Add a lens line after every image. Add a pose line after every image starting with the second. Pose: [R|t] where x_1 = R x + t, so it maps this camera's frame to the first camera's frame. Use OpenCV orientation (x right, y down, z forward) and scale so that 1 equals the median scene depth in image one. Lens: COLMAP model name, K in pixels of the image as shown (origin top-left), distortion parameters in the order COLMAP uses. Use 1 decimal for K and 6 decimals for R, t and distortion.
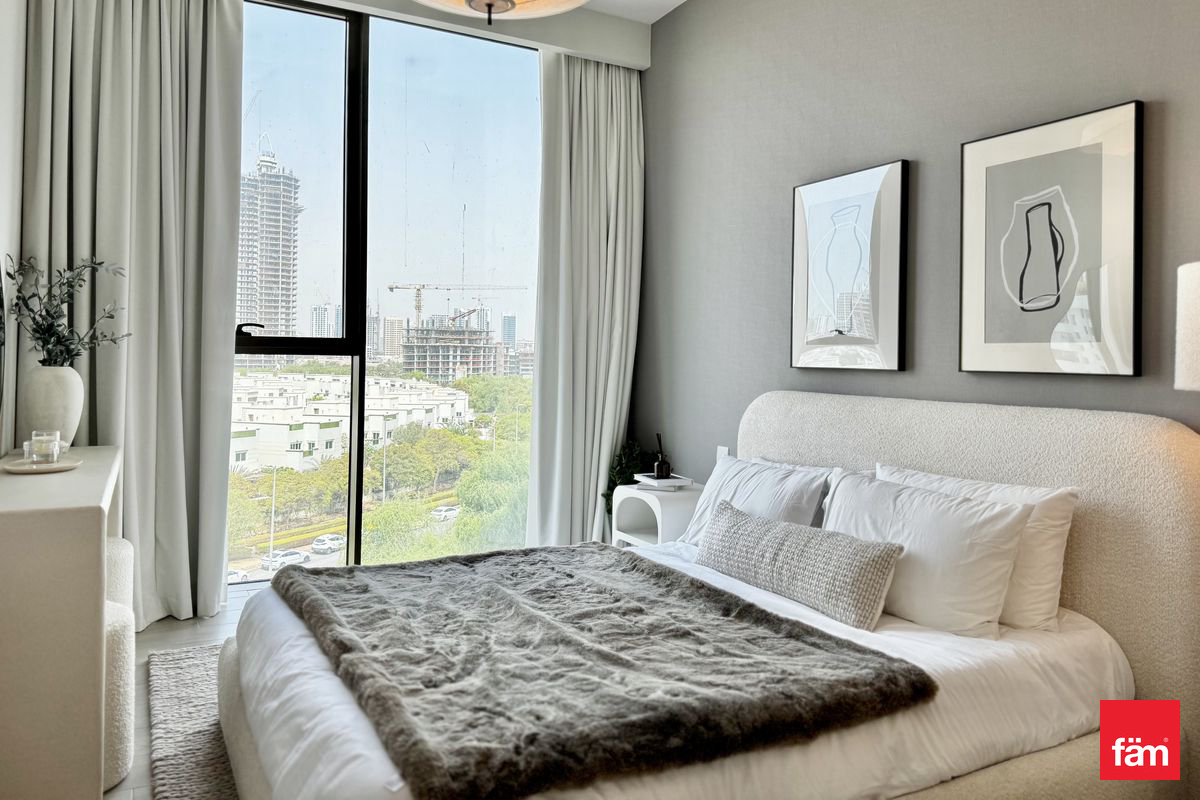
lens RADIAL K [[837.4, 0, 597.8], [0, 837.4, 328.3], [0, 0, 1]] dist [0.079461, -0.130807]
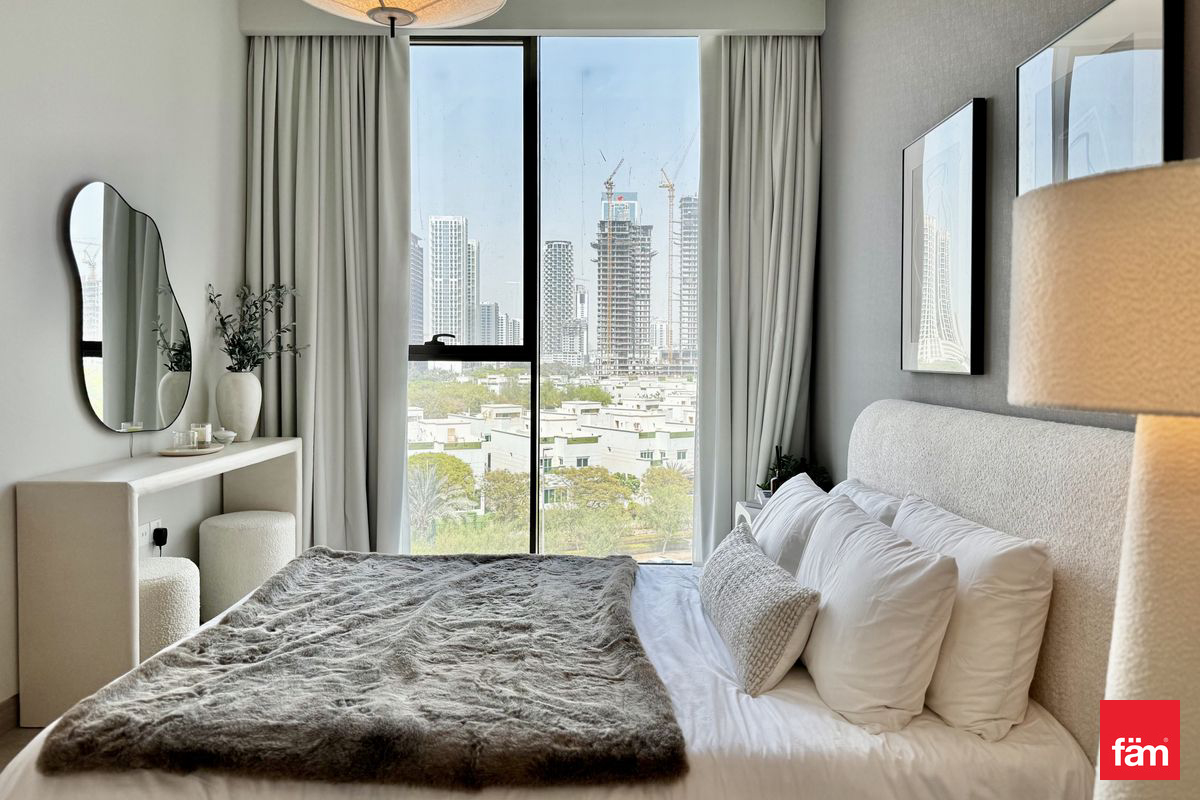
lens RADIAL K [[843.0, 0, 605.0], [0, 843.0, 348.3], [0, 0, 1]] dist [0.104183, -0.181579]
pose [[0.875283, -0.016535, -0.483328, 0.595778], [0.024725, 0.999638, 0.010576, 0.013308], [0.482978, -0.021208, 0.875376, 0.214504]]
